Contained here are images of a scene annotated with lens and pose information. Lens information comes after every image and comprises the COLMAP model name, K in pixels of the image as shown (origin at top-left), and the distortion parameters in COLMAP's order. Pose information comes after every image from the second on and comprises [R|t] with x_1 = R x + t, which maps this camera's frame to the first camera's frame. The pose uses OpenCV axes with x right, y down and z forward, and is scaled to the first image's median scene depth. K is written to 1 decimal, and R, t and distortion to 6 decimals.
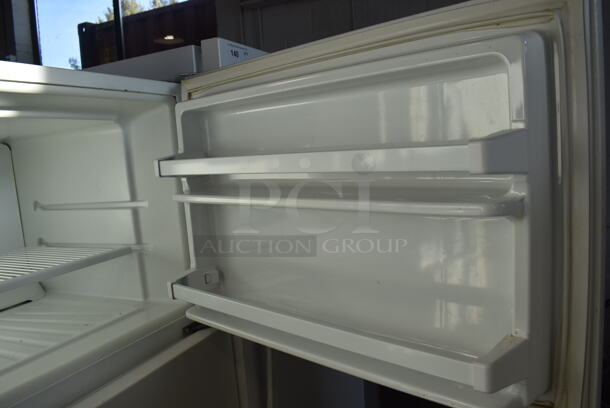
lens RADIAL K [[472.8, 0, 305.0], [0, 472.8, 204.0], [0, 0, 1]] dist [-0.091190, 0.001623]
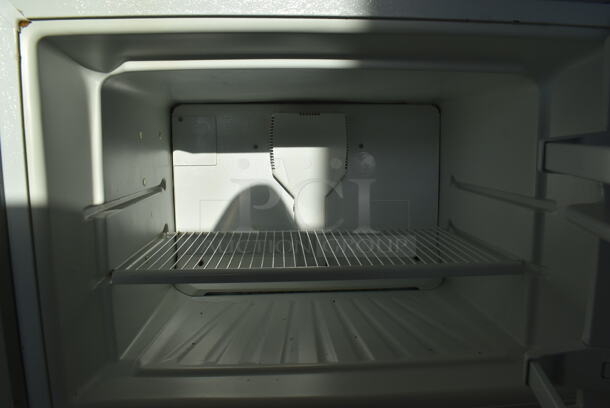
lens RADIAL K [[472.8, 0, 305.0], [0, 472.8, 204.0], [0, 0, 1]] dist [-0.091190, 0.001623]
pose [[0.475604, 0.189726, -0.858956, 0.033854], [-0.129134, 0.980944, 0.145169, -0.050820], [0.870130, 0.041877, 0.491040, 0.393124]]
